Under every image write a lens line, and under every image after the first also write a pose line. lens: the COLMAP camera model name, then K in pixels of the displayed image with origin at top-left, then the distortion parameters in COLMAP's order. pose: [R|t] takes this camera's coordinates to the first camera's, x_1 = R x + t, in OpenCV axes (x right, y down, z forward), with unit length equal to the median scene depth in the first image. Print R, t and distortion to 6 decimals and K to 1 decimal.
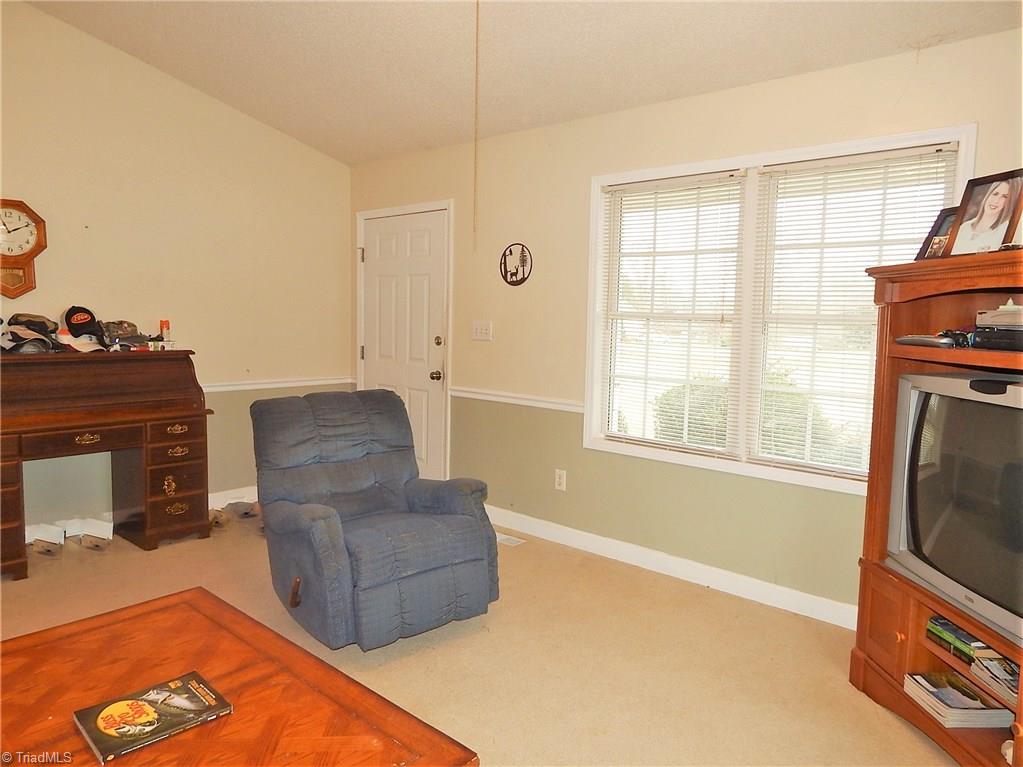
lens RADIAL K [[695.6, 0, 511.5], [0, 695.6, 383.5], [0, 0, 1]] dist [-0.005284, -0.003252]
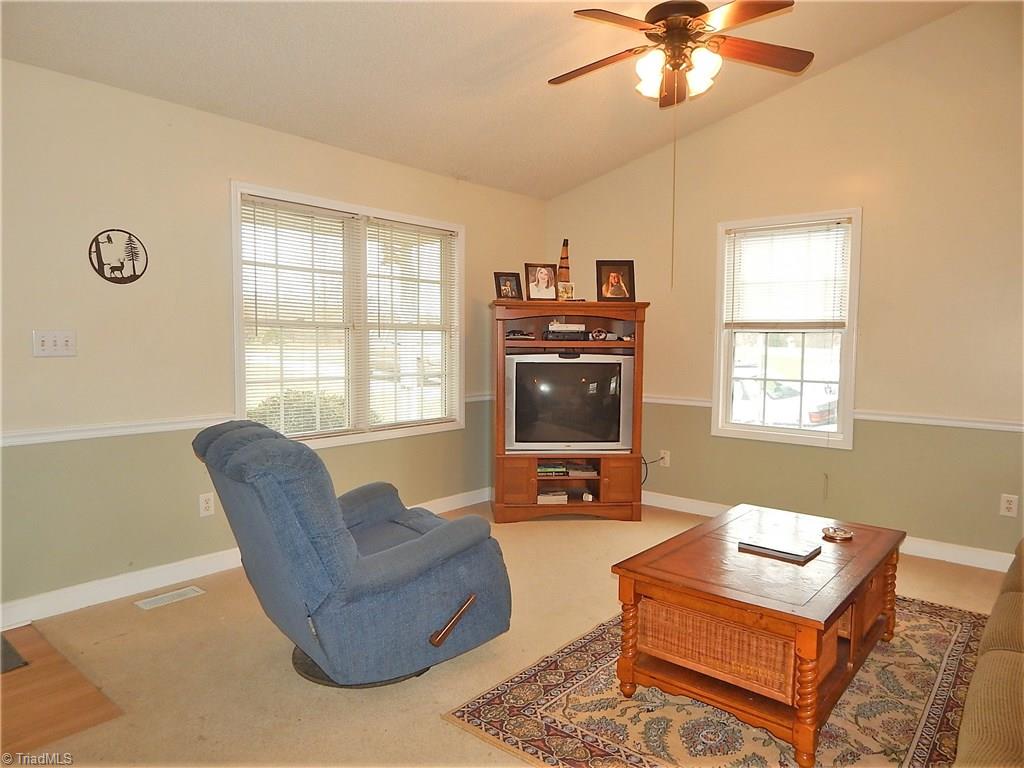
lens RADIAL K [[671.0, 0, 512.0], [0, 671.0, 384.0], [0, 0, 1]] dist [-0.009328, -0.001853]
pose [[-0.031836, -0.089782, 0.995453, -0.844654], [0.084800, 0.992124, 0.092193, -0.067188], [-0.995889, 0.087350, -0.023971, 0.651875]]
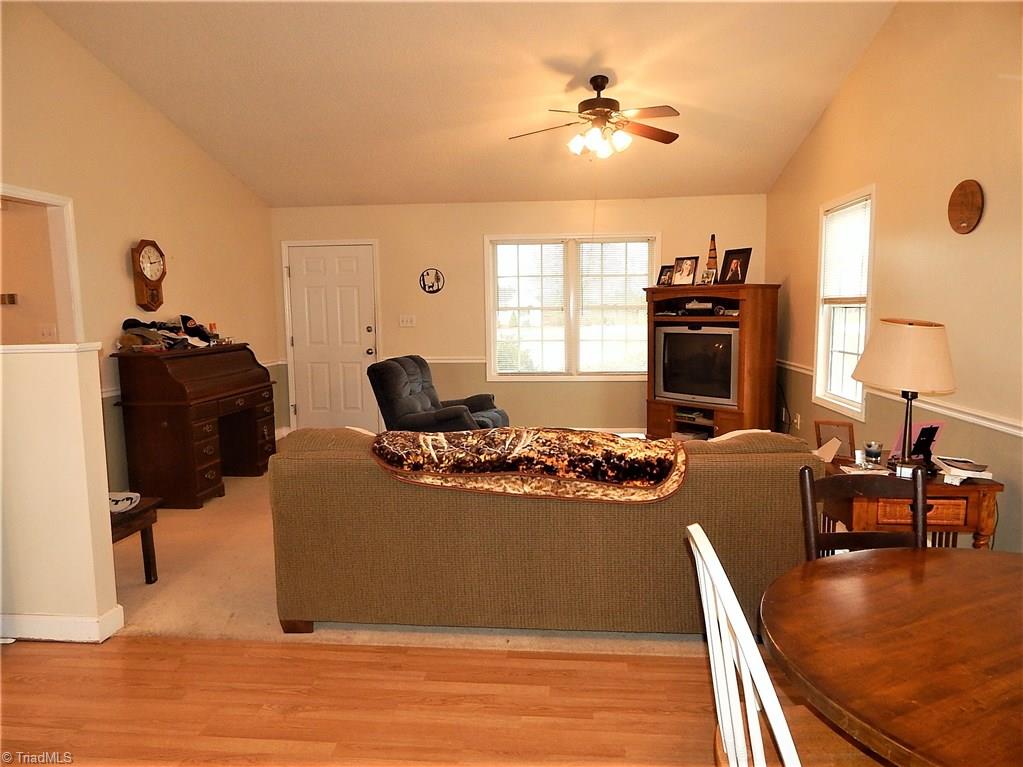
lens RADIAL K [[670.3, 0, 511.5], [0, 670.3, 383.5], [0, 0, 1]] dist [-0.009328, -0.001853]
pose [[0.805546, -0.098168, 0.584345, -0.905865], [0.086576, 0.995097, 0.047824, 0.019169], [-0.586174, 0.012066, 0.810095, -0.489114]]
